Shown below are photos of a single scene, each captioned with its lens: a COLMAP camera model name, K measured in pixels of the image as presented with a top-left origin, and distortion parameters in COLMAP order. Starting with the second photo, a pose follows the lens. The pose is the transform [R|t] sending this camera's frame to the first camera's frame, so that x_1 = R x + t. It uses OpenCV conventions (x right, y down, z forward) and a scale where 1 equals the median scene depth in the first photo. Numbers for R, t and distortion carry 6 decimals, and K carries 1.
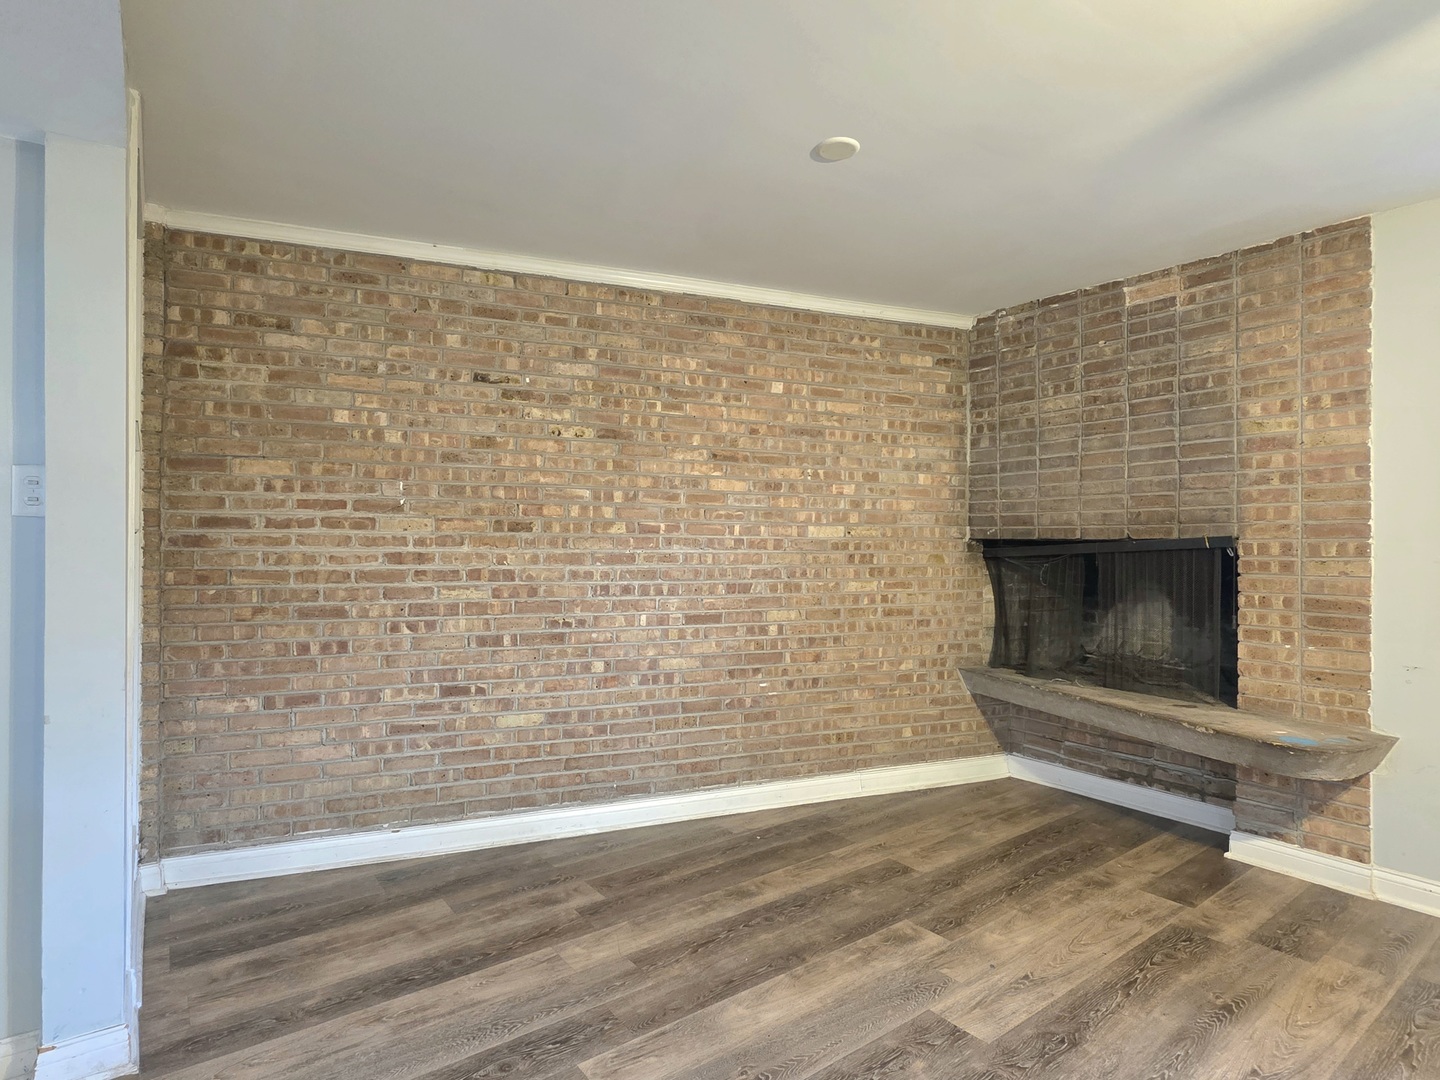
lens RADIAL K [[756.0, 0, 704.9], [0, 756.0, 547.2], [0, 0, 1]] dist [-0.000911, 0.003728]
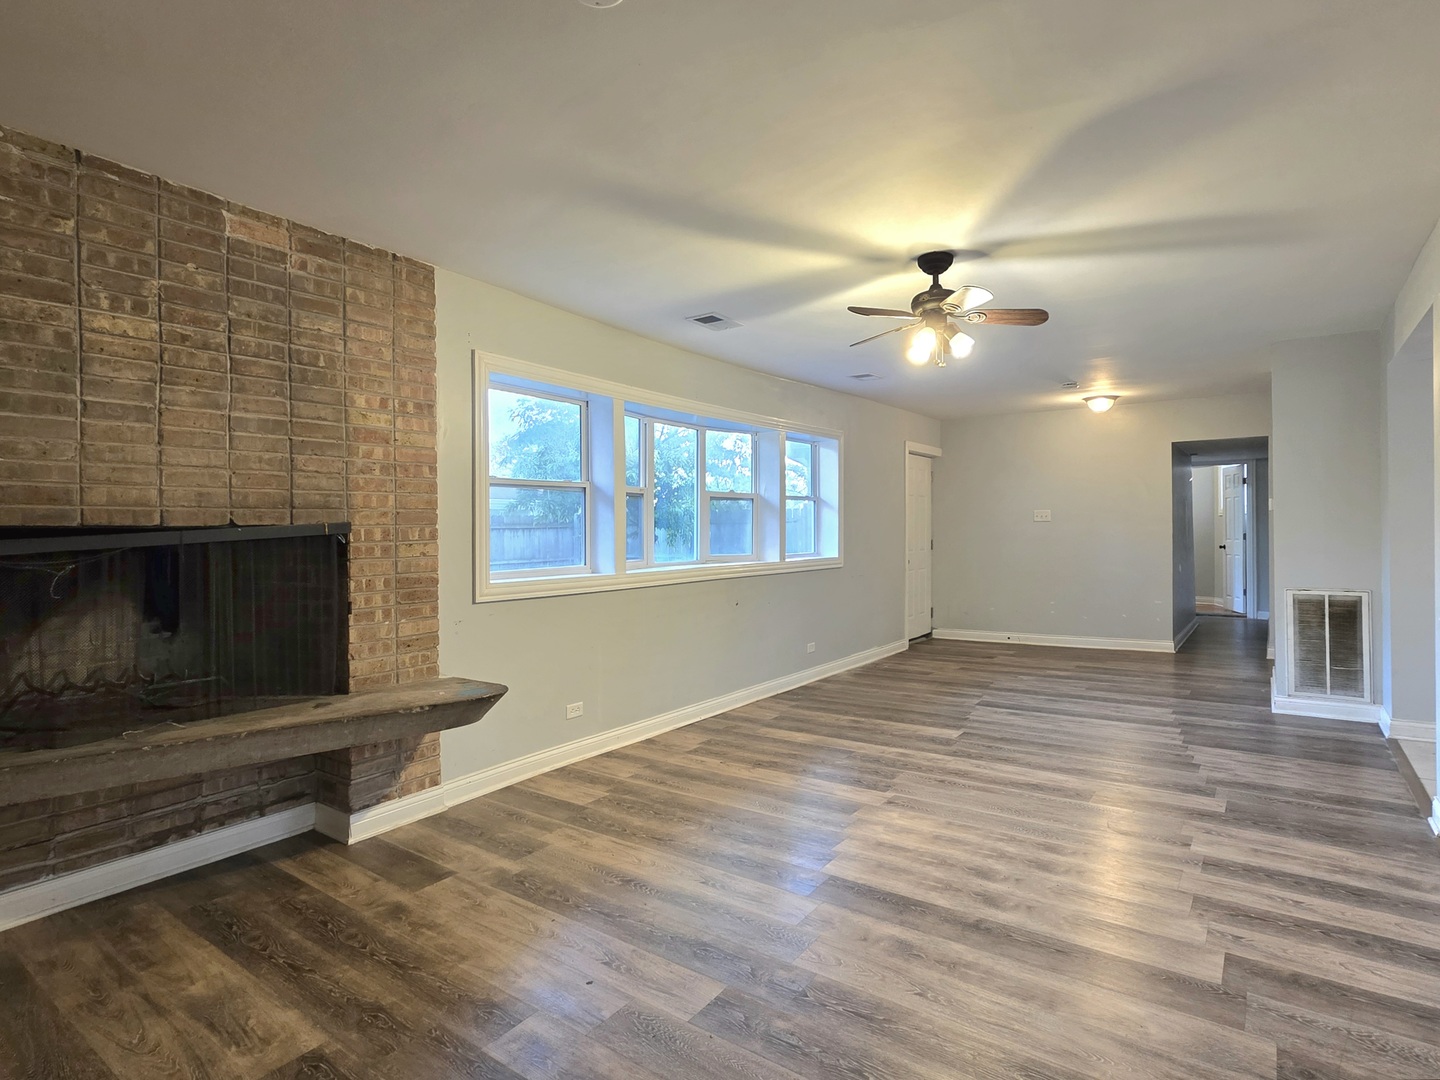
lens RADIAL K [[756.0, 0, 727.4], [0, 756.0, 531.7], [0, 0, 1]] dist [-0.000911, 0.003728]
pose [[-0.304396, -0.007058, 0.952519, -0.395623], [0.013154, 0.999846, 0.011613, -0.007183], [-0.952455, 0.016065, -0.304257, 0.794618]]
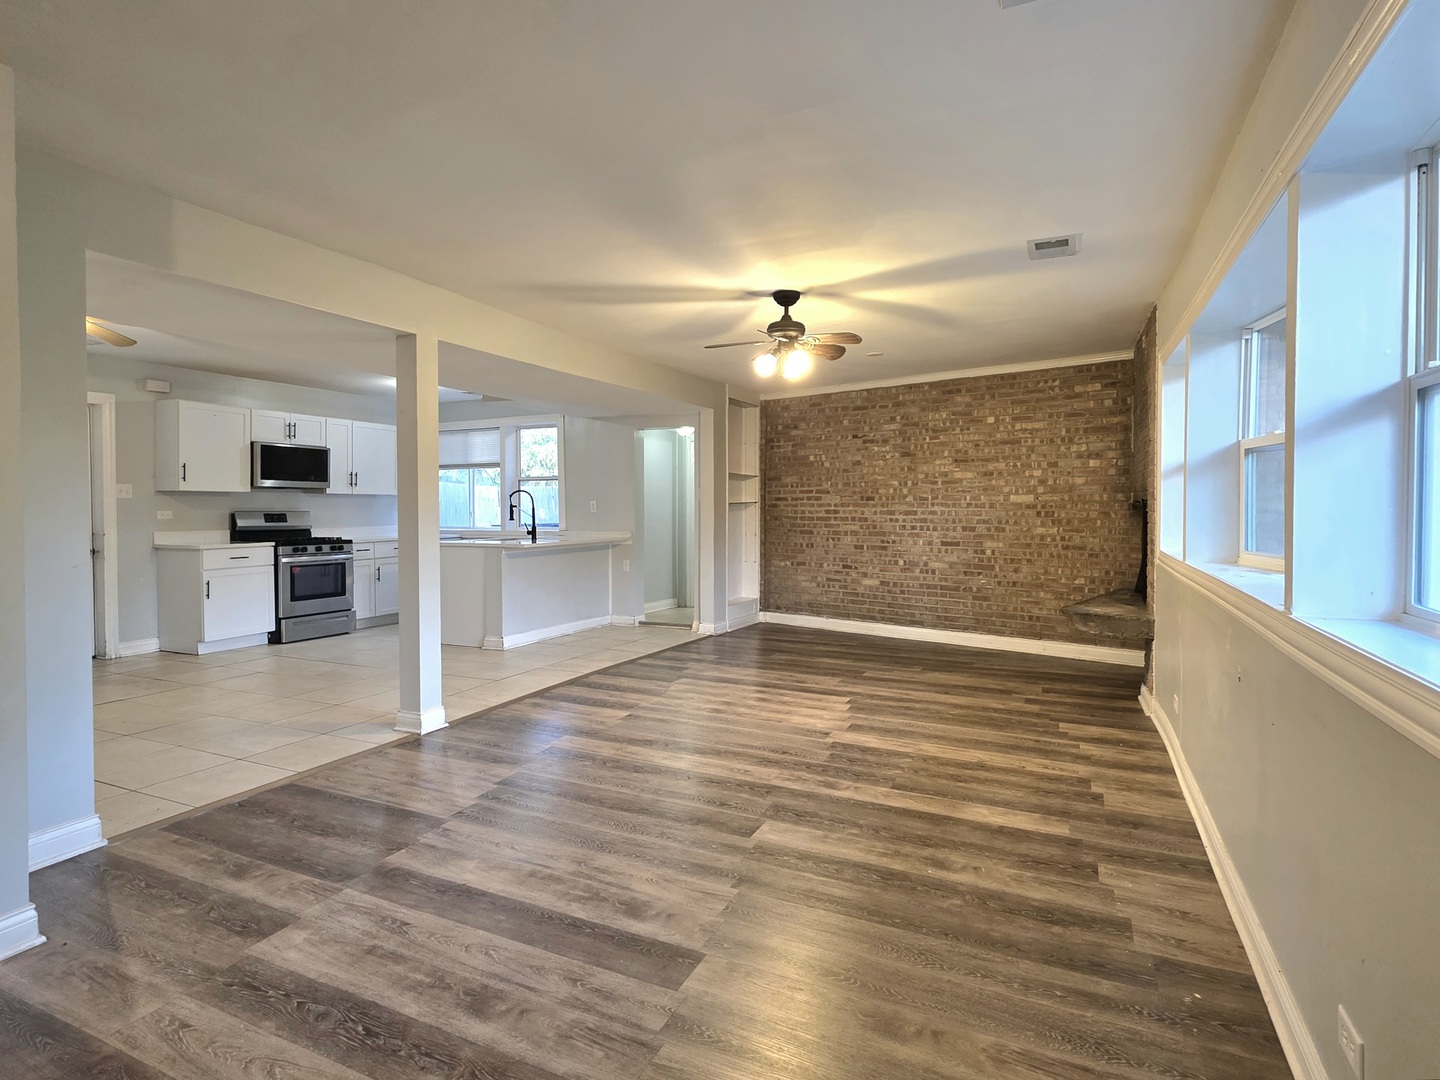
lens RADIAL K [[756.0, 0, 727.7], [0, 756.0, 525.6], [0, 0, 1]] dist [-0.000911, 0.003728]
pose [[0.488797, 0.017104, -0.872230, 1.585981], [-0.002151, 0.999828, 0.018400, 0.014378], [0.872395, -0.007117, 0.488750, -0.517324]]
